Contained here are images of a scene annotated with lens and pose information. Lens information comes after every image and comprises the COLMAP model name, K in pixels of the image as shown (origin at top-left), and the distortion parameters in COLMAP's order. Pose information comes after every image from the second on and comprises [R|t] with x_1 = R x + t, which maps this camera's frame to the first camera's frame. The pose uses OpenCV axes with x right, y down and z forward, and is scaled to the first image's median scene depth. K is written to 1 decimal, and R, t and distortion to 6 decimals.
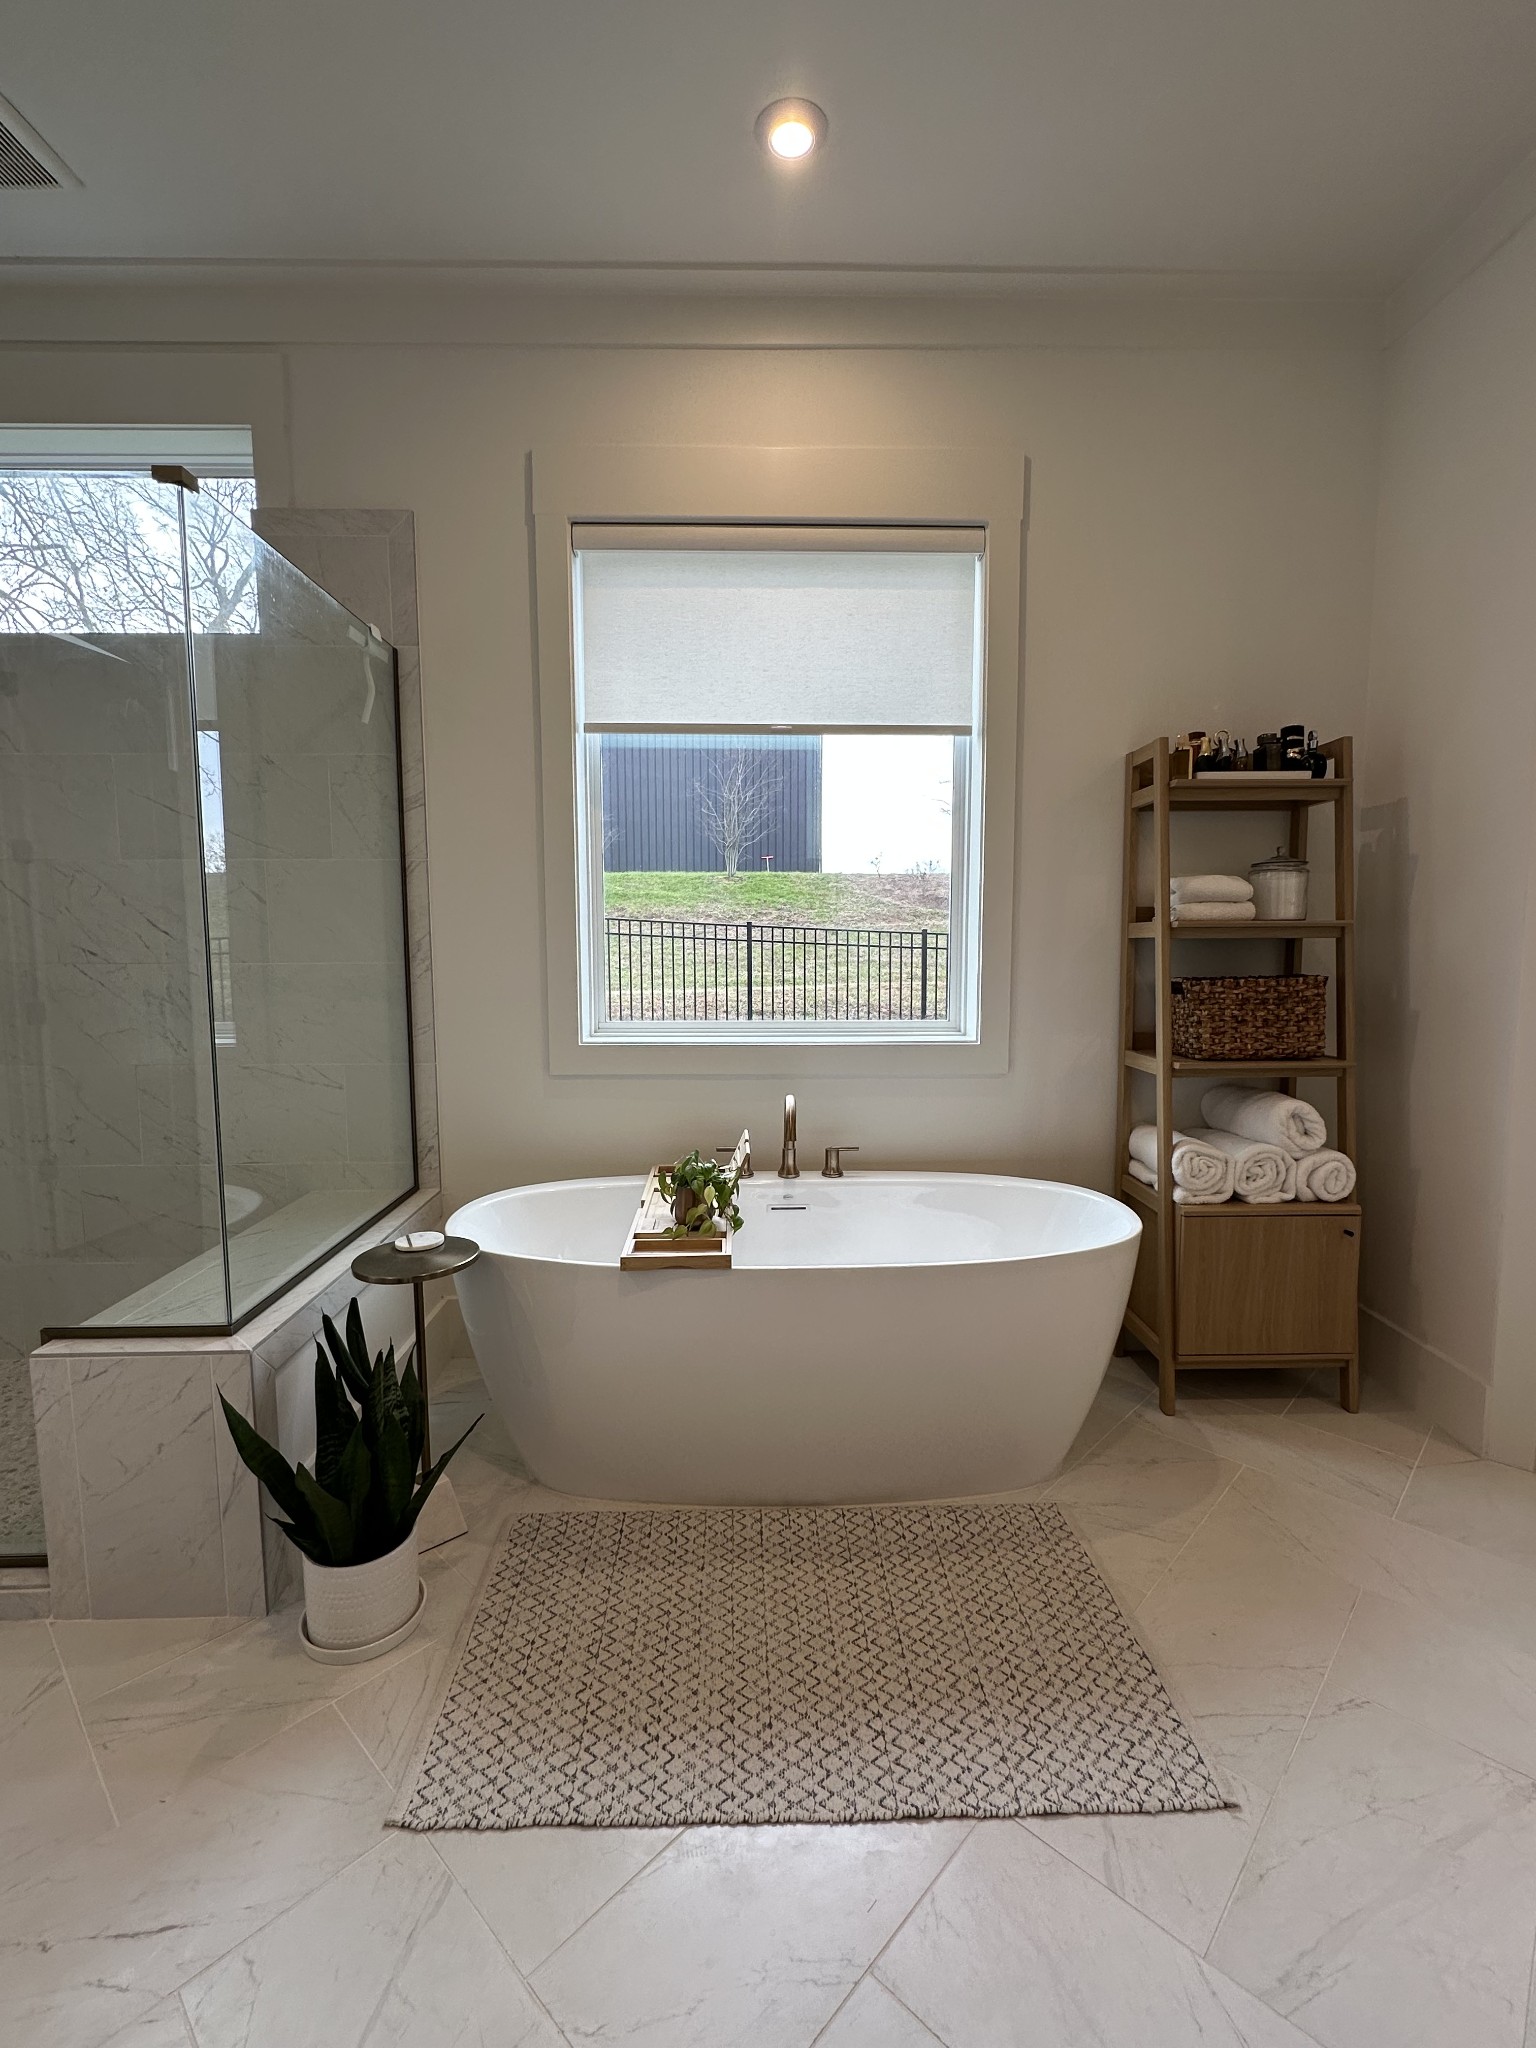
lens RADIAL K [[924.7, 0, 774.1], [0, 924.7, 1024.2], [0, 0, 1]] dist [-0.004893, 0.001191]
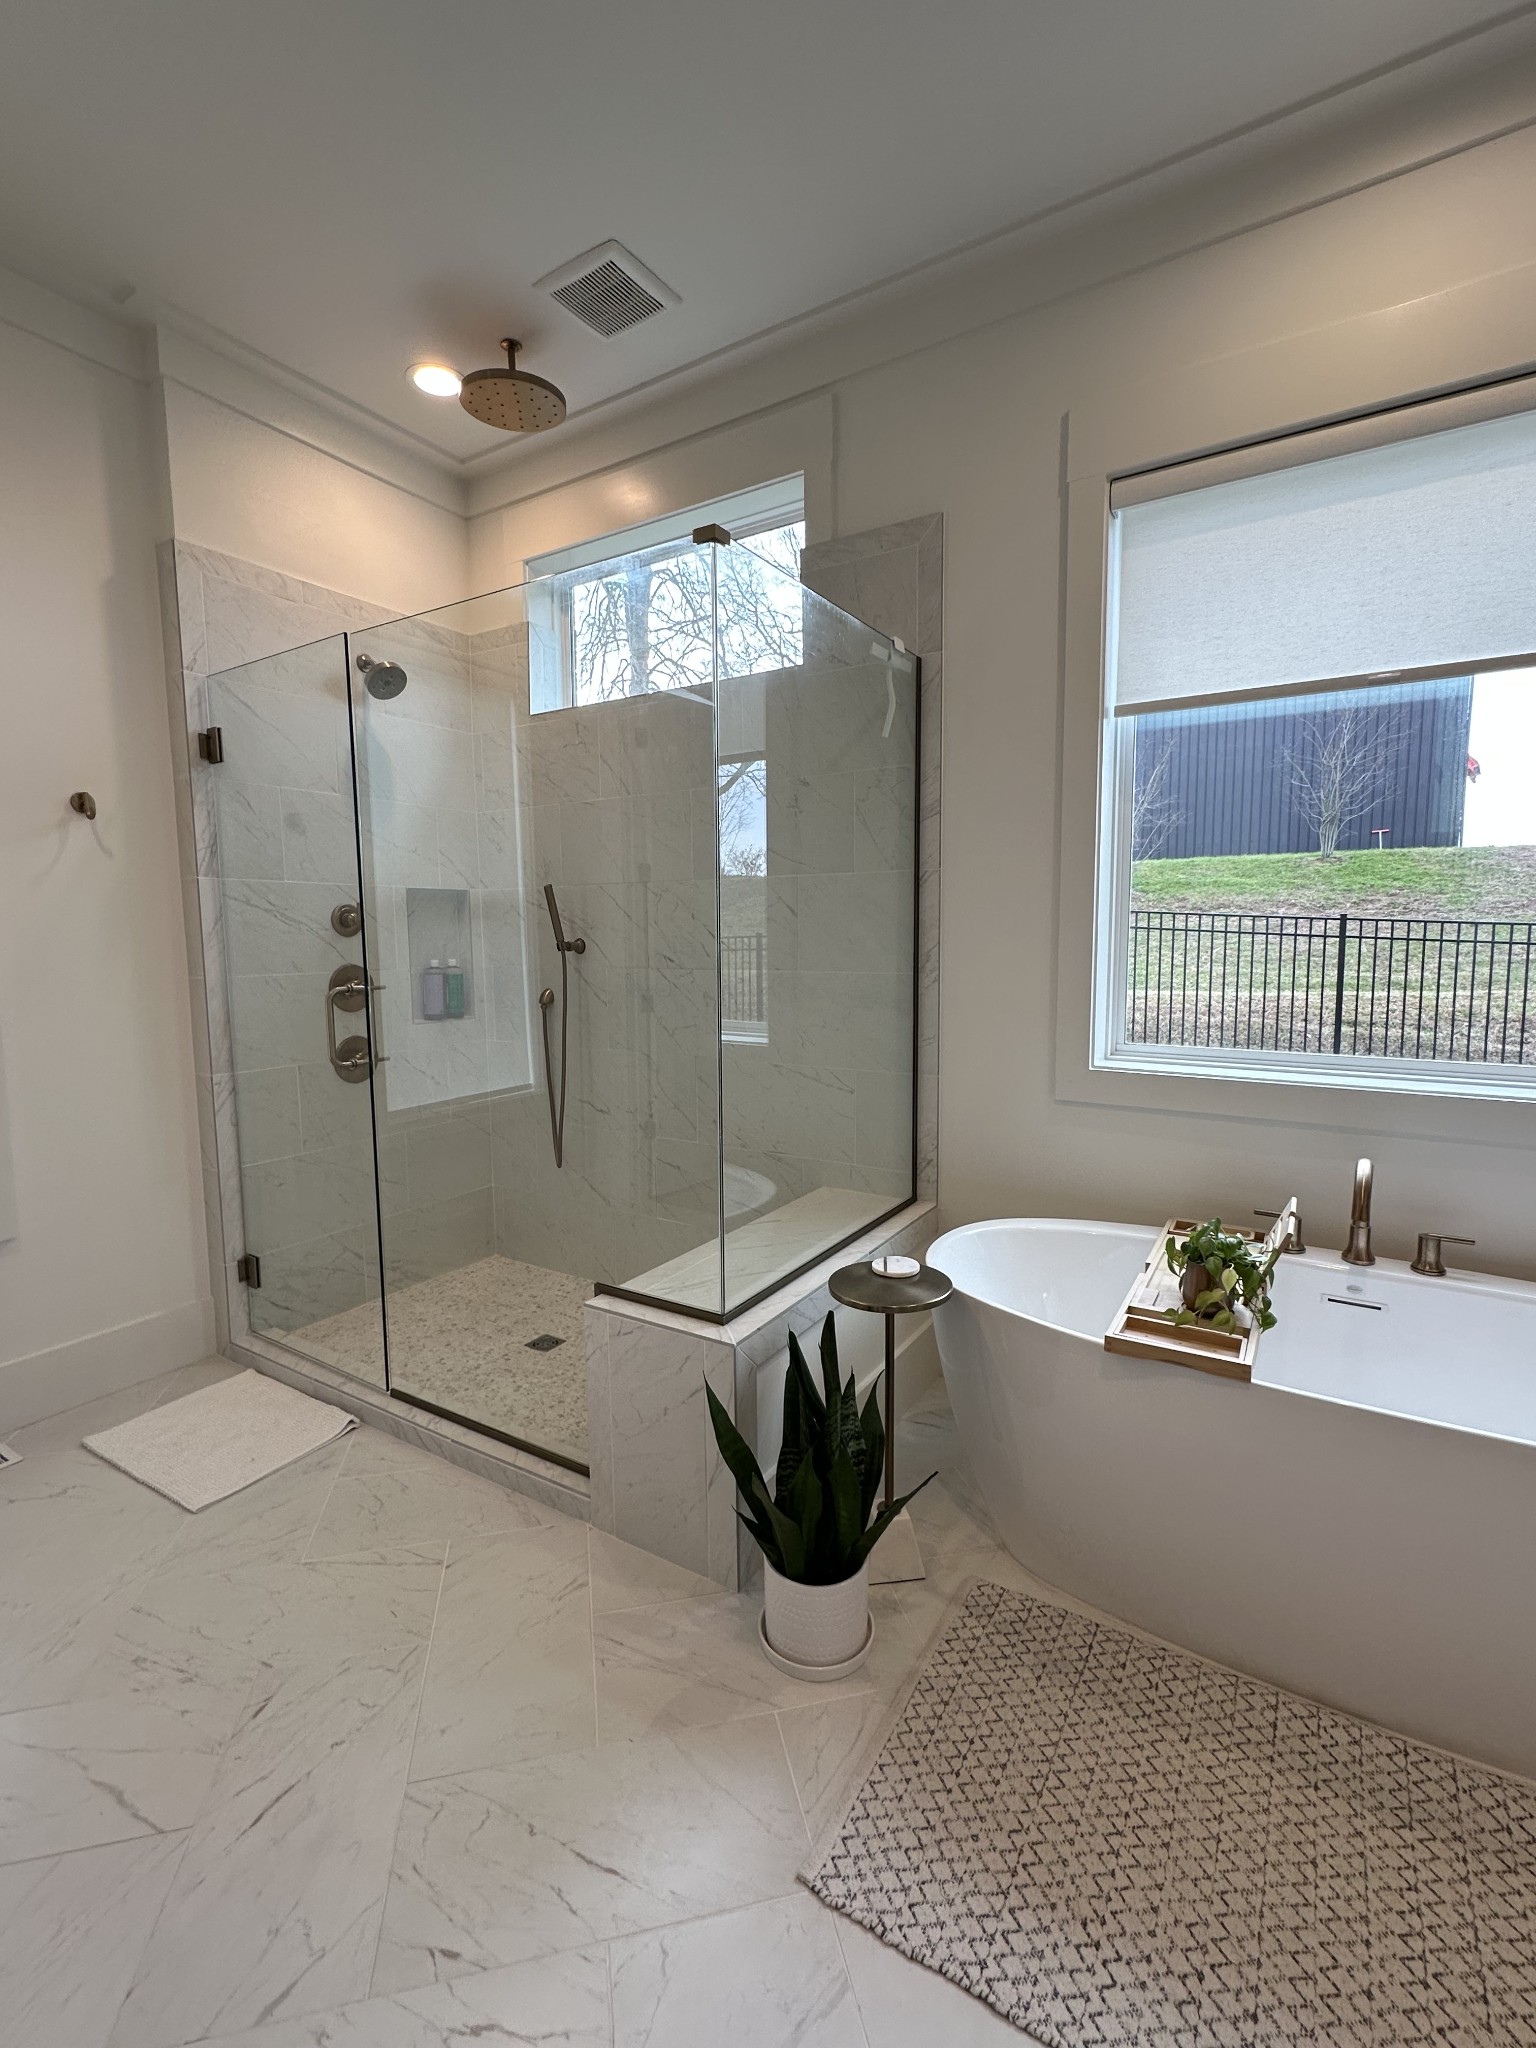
lens RADIAL K [[924.7, 0, 755.4], [0, 924.7, 1024.7], [0, 0, 1]] dist [-0.004893, 0.001191]
pose [[0.827403, 0.052588, -0.559141, 0.024803], [-0.046954, 0.998598, 0.024438, -0.034577], [0.559642, 0.006034, 0.828712, 0.098236]]
